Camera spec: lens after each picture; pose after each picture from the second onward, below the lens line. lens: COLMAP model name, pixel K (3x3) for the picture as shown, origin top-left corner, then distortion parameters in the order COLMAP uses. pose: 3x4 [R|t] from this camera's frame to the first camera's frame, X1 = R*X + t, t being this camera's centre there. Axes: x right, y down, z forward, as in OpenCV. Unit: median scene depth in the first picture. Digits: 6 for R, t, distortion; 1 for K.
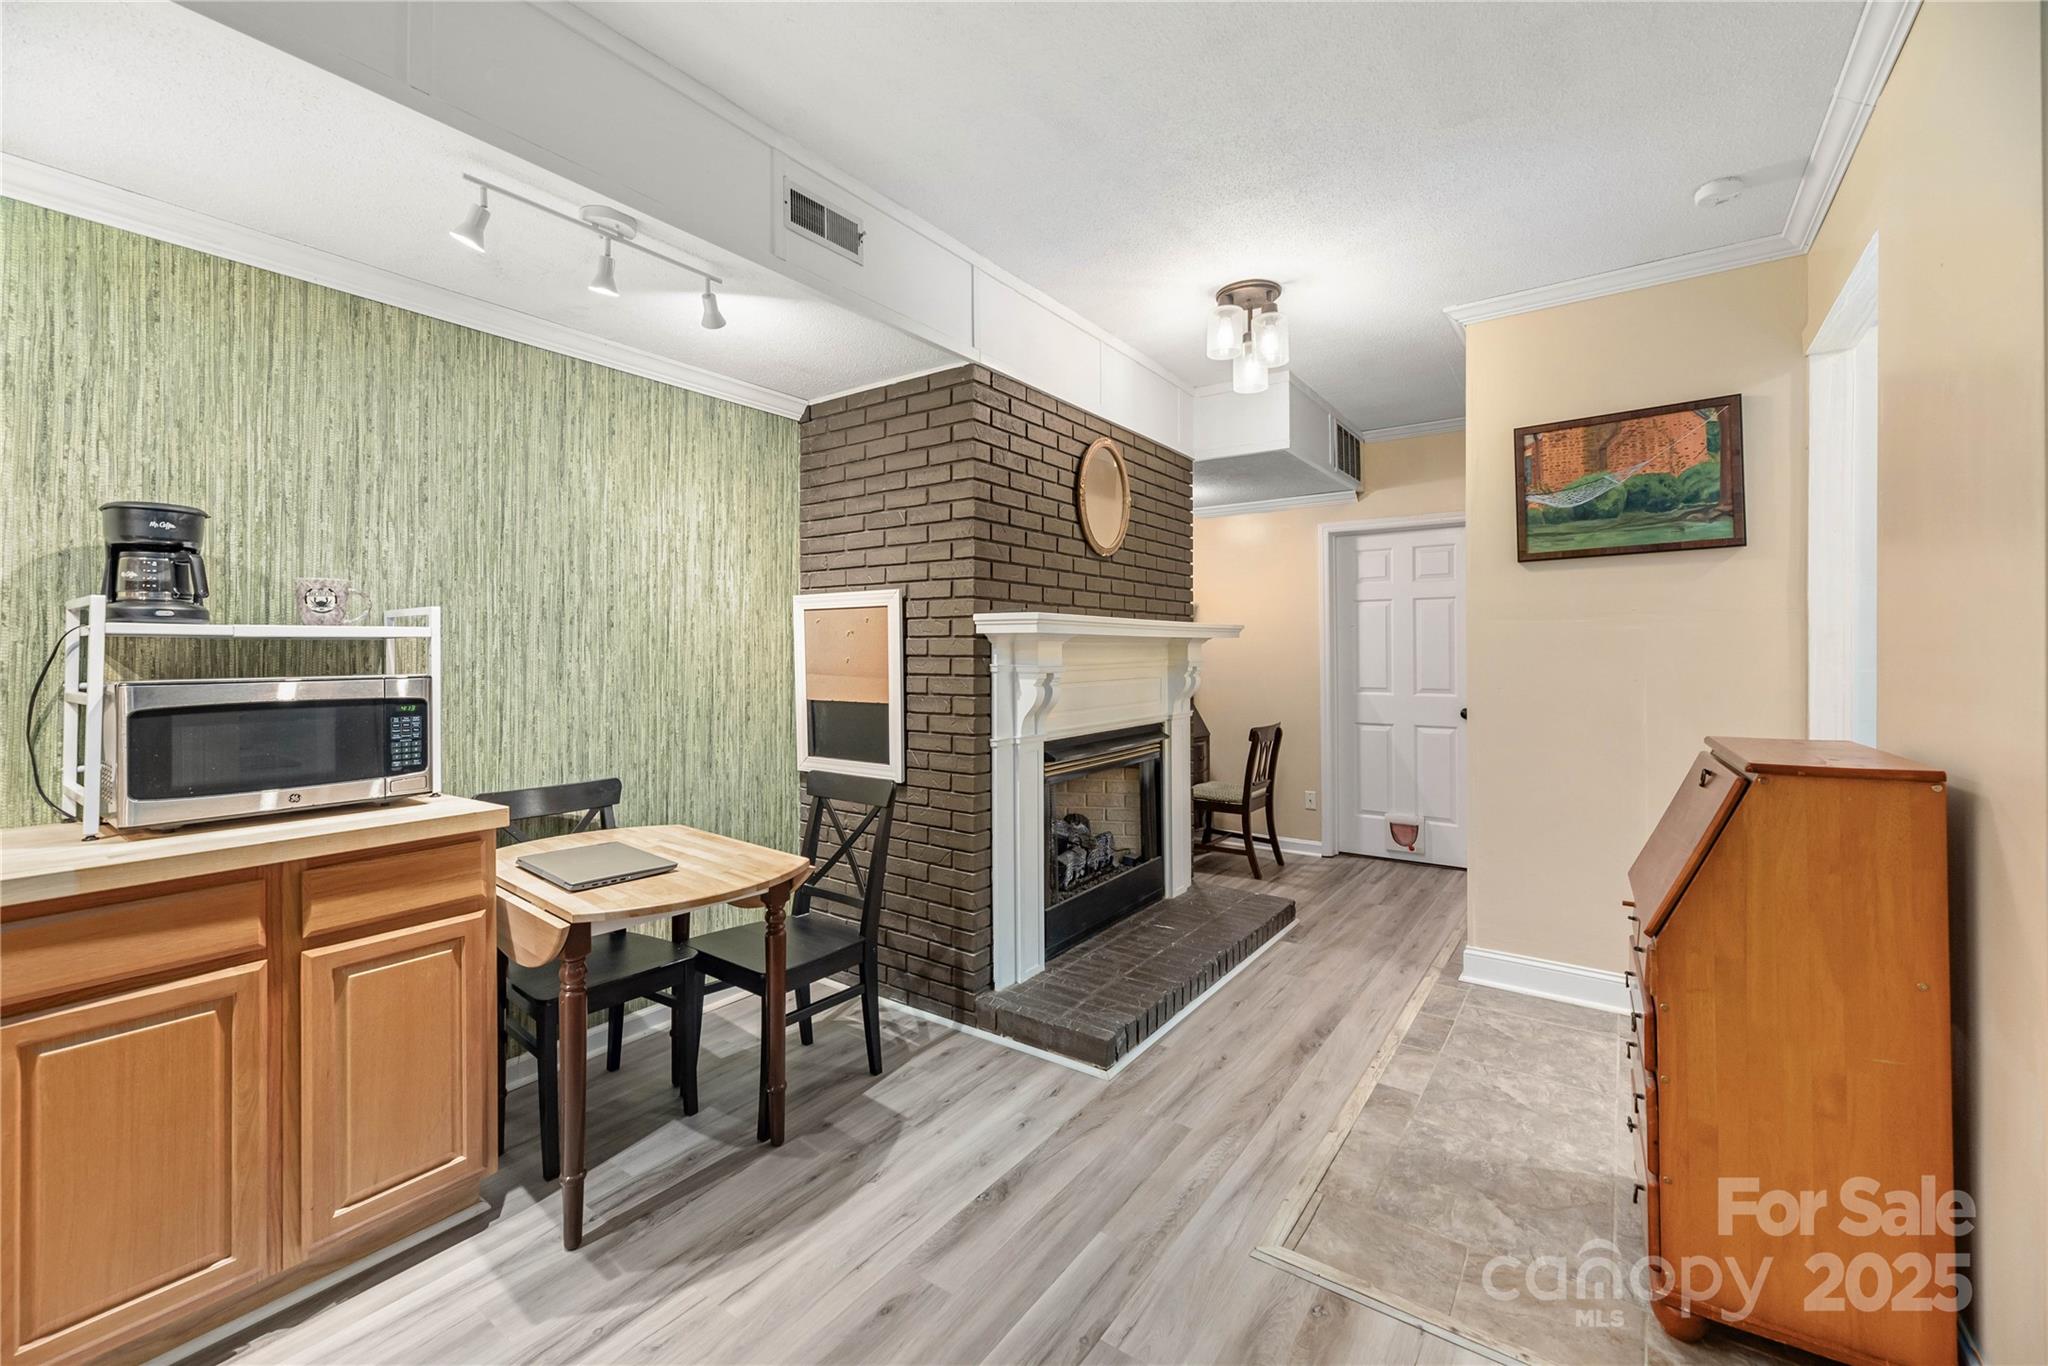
lens RADIAL K [[840.6, 0, 1017.0], [0, 840.6, 647.0], [0, 0, 1]] dist [-0.001146, -0.000062]
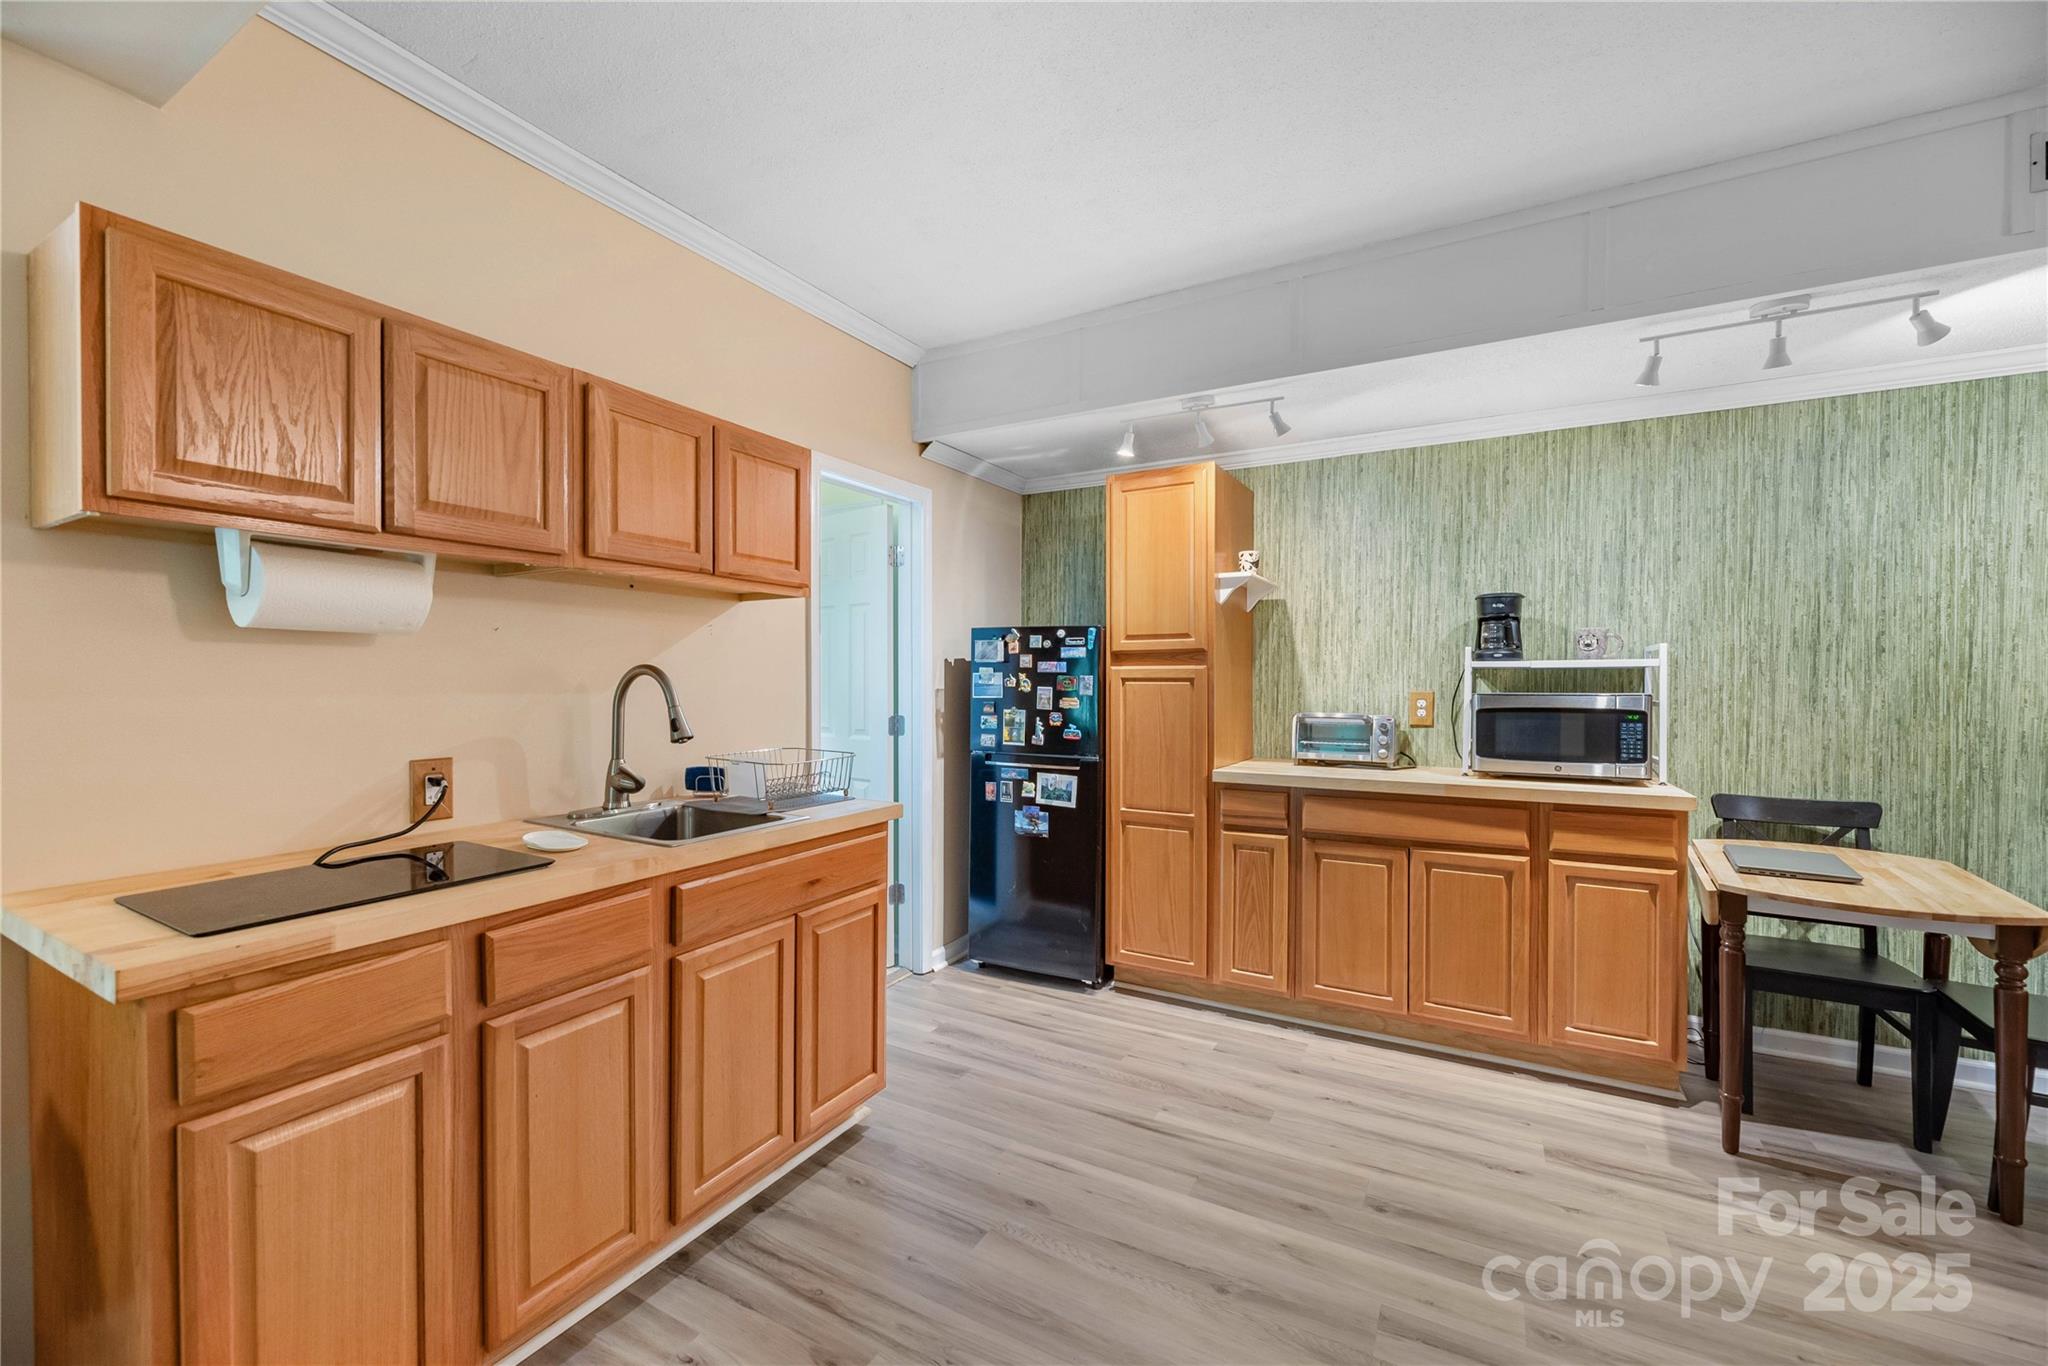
lens RADIAL K [[833.4, 0, 1017.9], [0, 833.4, 678.5], [0, 0, 1]] dist [-0.000564, -0.000008]
pose [[0.103753, 0.002354, -0.994600, 0.556785], [0.005286, 0.999982, 0.002918, -0.001450], [0.994589, -0.005560, 0.103738, -0.170408]]
